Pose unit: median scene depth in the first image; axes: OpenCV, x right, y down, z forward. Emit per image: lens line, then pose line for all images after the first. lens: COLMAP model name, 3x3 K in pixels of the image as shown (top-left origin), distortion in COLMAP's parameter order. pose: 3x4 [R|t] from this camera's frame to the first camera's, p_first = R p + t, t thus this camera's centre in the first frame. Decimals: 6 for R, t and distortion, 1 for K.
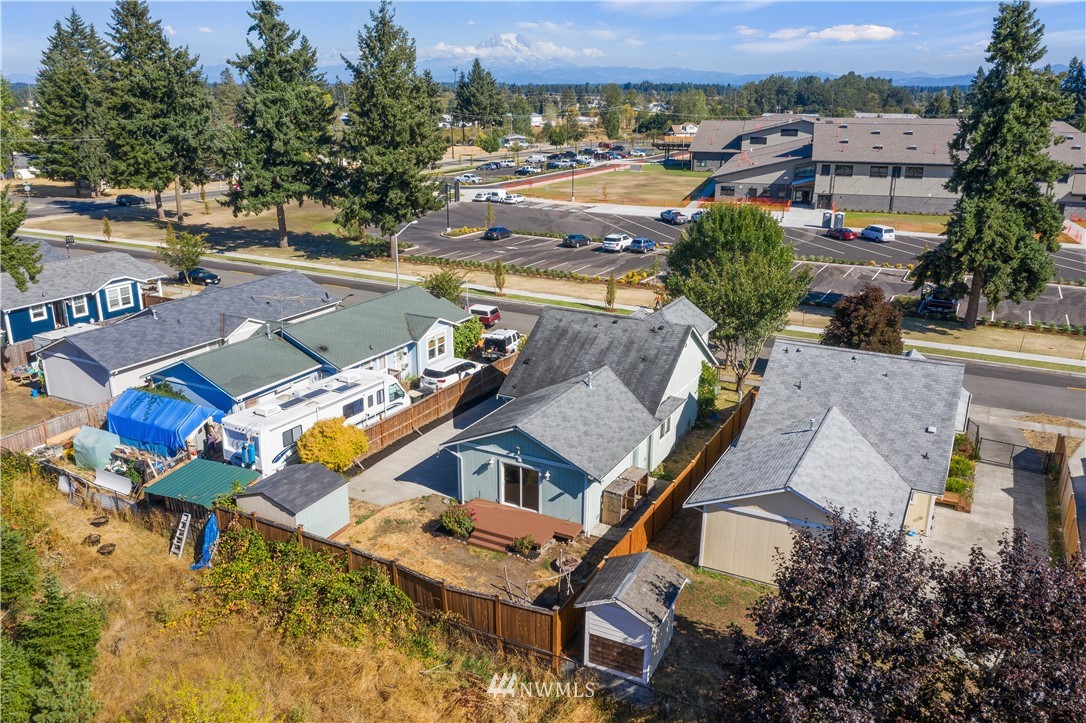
lens RADIAL K [[857.1, 0, 543.0], [0, 857.1, 361.5], [0, 0, 1]] dist [-0.016806, 0.003703]
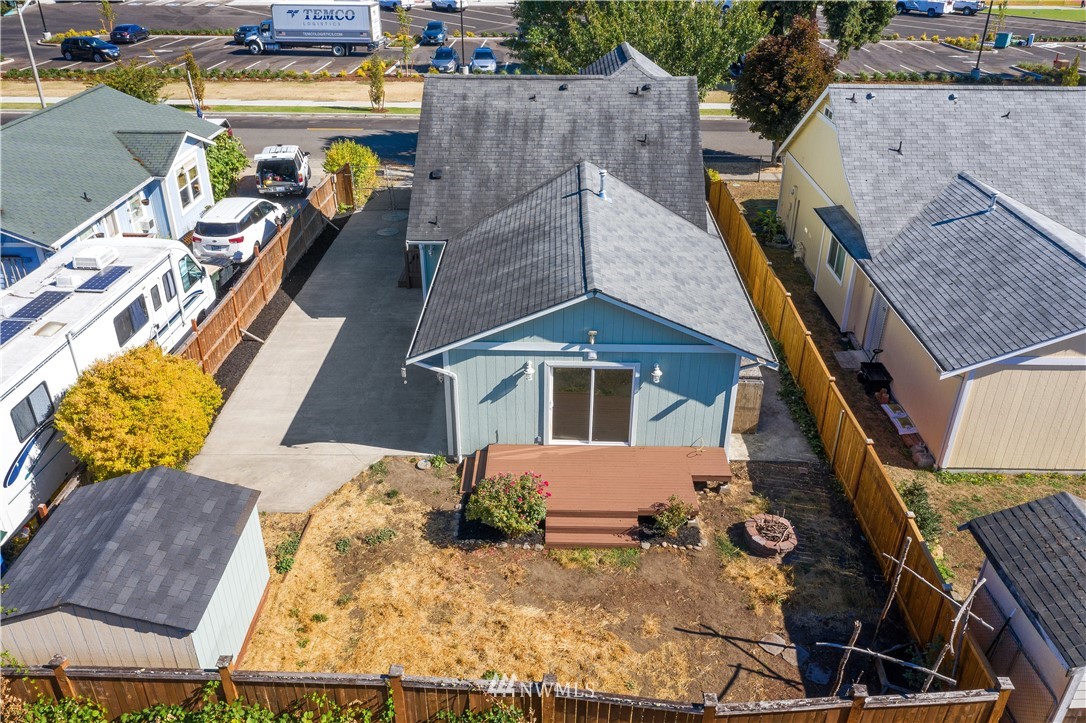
lens RADIAL K [[857.1, 0, 543.0], [0, 857.1, 361.5], [0, 0, 1]] dist [-0.016806, 0.003703]
pose [[0.893462, -0.217092, 0.393188, -0.185761], [0.136628, 0.965309, 0.222512, 0.002559], [-0.427854, -0.145085, 0.892128, 0.421924]]
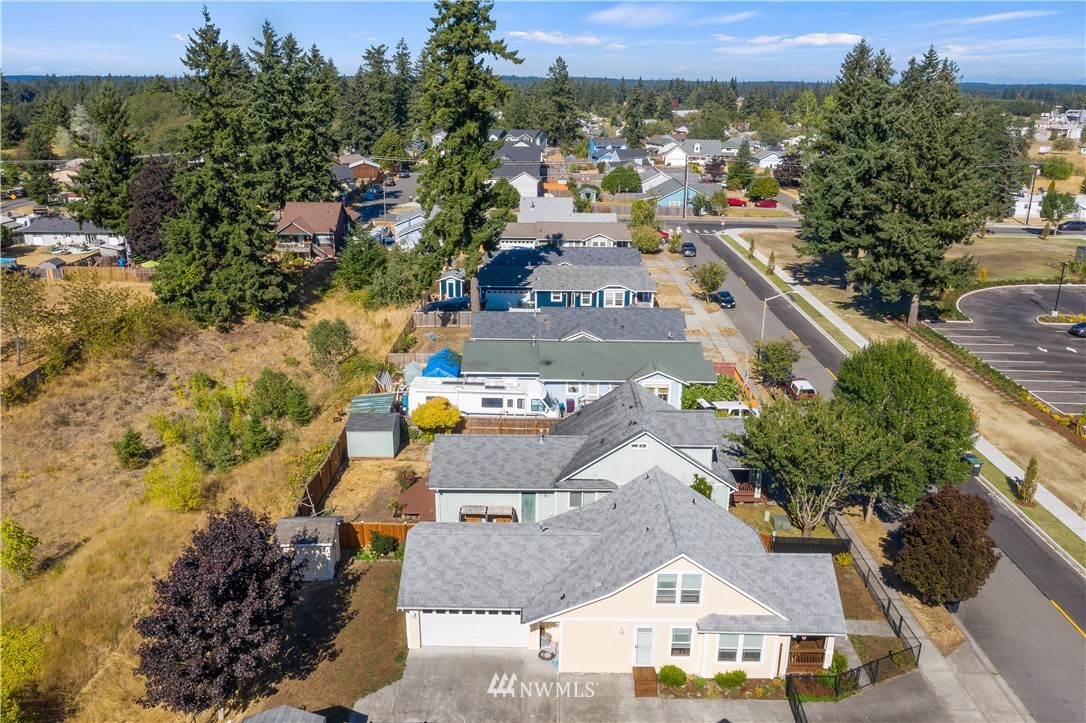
lens RADIAL K [[857.1, 0, 543.0], [0, 857.1, 361.5], [0, 0, 1]] dist [-0.016806, 0.003703]
pose [[0.464537, 0.275809, -0.841507, 0.898387], [-0.275738, 0.948072, 0.158520, -0.233287], [0.841530, 0.158398, 0.516466, 0.282613]]
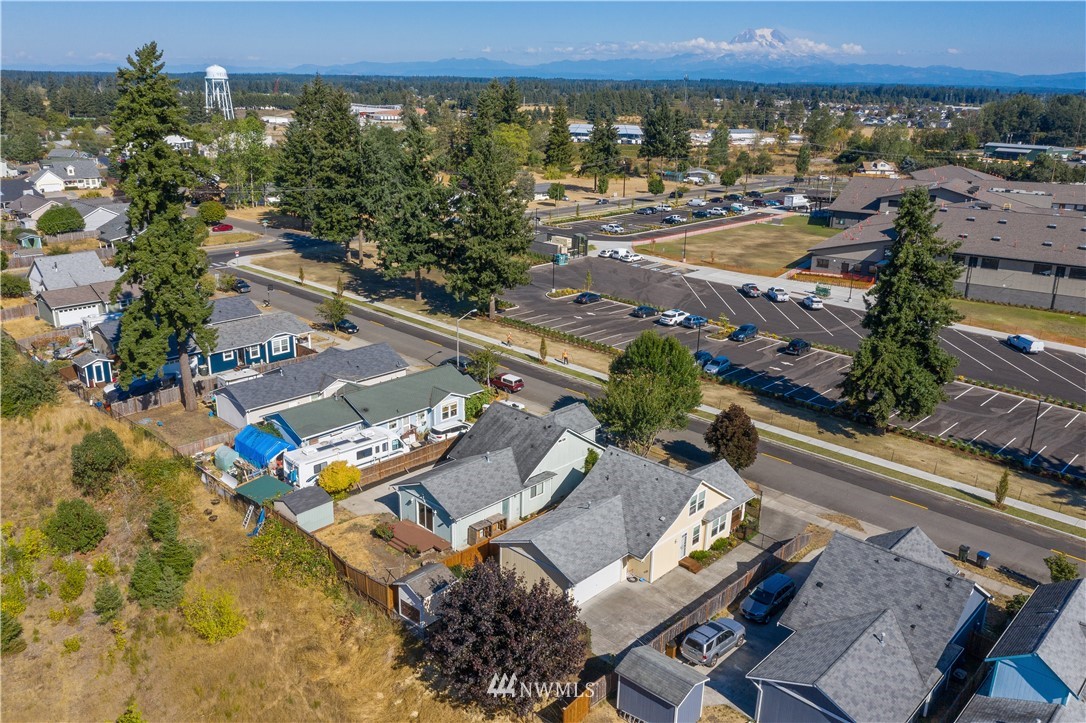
lens RADIAL K [[857.1, 0, 543.0], [0, 857.1, 361.5], [0, 0, 1]] dist [-0.016806, 0.003703]
pose [[0.962351, 0.098490, -0.253340, 0.462339], [-0.096986, 0.995115, 0.018449, -0.167681], [0.253919, 0.006816, 0.967201, -0.470997]]
